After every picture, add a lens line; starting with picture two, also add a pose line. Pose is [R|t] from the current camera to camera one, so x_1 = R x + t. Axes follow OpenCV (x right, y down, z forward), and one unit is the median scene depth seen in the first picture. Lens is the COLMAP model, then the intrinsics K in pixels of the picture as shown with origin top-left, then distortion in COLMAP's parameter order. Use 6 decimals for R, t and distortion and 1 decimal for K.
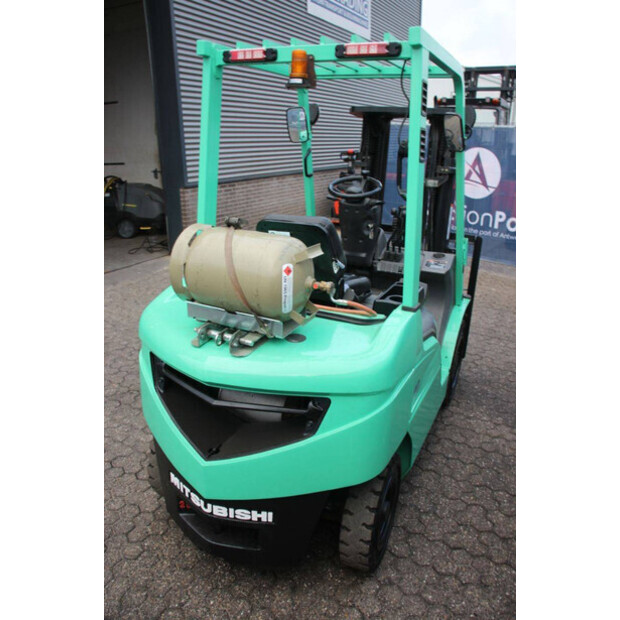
lens RADIAL K [[510.6, 0, 310.1], [0, 510.6, 308.6], [0, 0, 1]] dist [-0.158317, 0.134806]
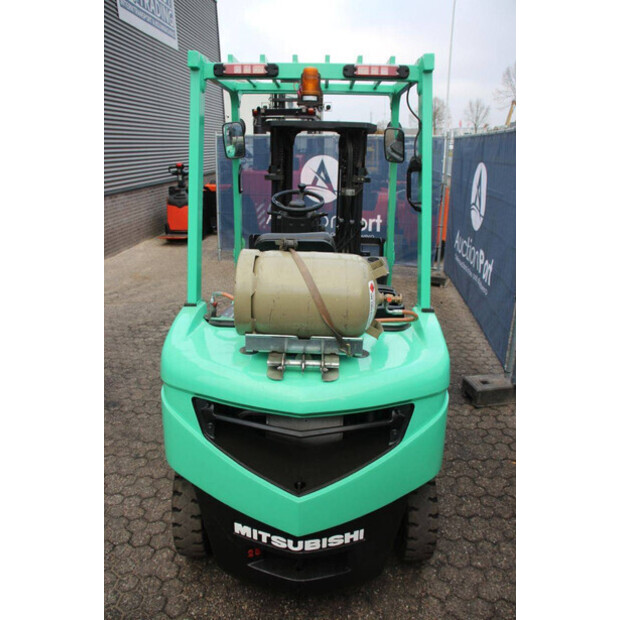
lens RADIAL K [[510.6, 0, 308.1], [0, 510.6, 309.9], [0, 0, 1]] dist [-0.158317, 0.134806]
pose [[0.915835, -0.135193, 0.378112, -0.452369], [0.140687, 0.989966, 0.013198, -0.050947], [-0.376102, 0.041109, 0.925666, 0.091690]]
